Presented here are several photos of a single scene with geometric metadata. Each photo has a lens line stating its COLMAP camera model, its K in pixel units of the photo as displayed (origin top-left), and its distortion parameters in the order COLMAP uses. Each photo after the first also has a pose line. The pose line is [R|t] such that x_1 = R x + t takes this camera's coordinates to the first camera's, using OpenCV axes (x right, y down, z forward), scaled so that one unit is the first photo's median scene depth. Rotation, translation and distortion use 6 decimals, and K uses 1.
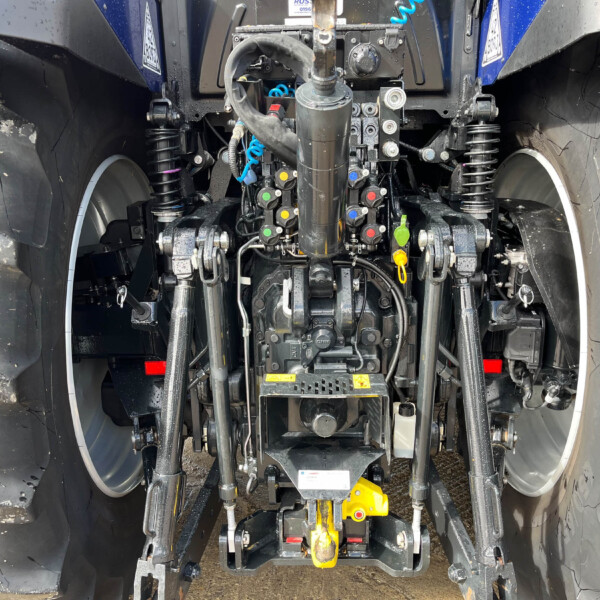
lens RADIAL K [[595.3, 0, 300.0], [0, 595.3, 300.0], [0, 0, 1]] dist [0.035712, -0.061136]
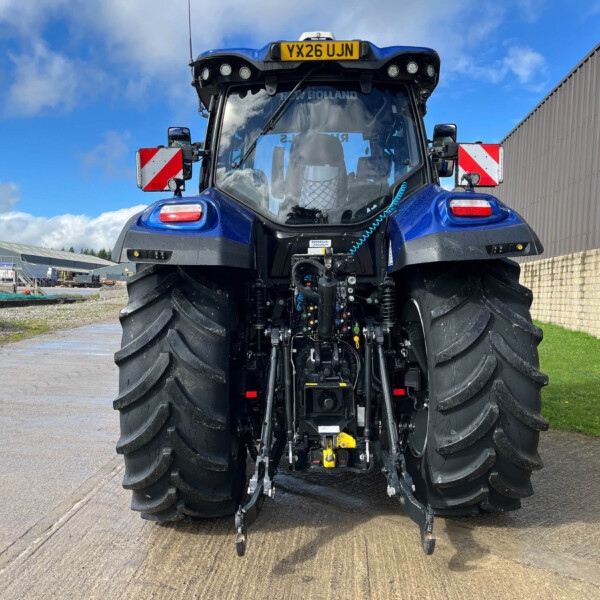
lens RADIAL K [[595.3, 0, 300.0], [0, 595.3, 300.0], [0, 0, 1]] dist [0.035712, -0.061136]
pose [[0.999336, -0.002730, 0.036337, -0.164182], [0.011552, 0.969492, -0.244852, 0.381646], [-0.034560, 0.245109, 0.968879, -1.485253]]
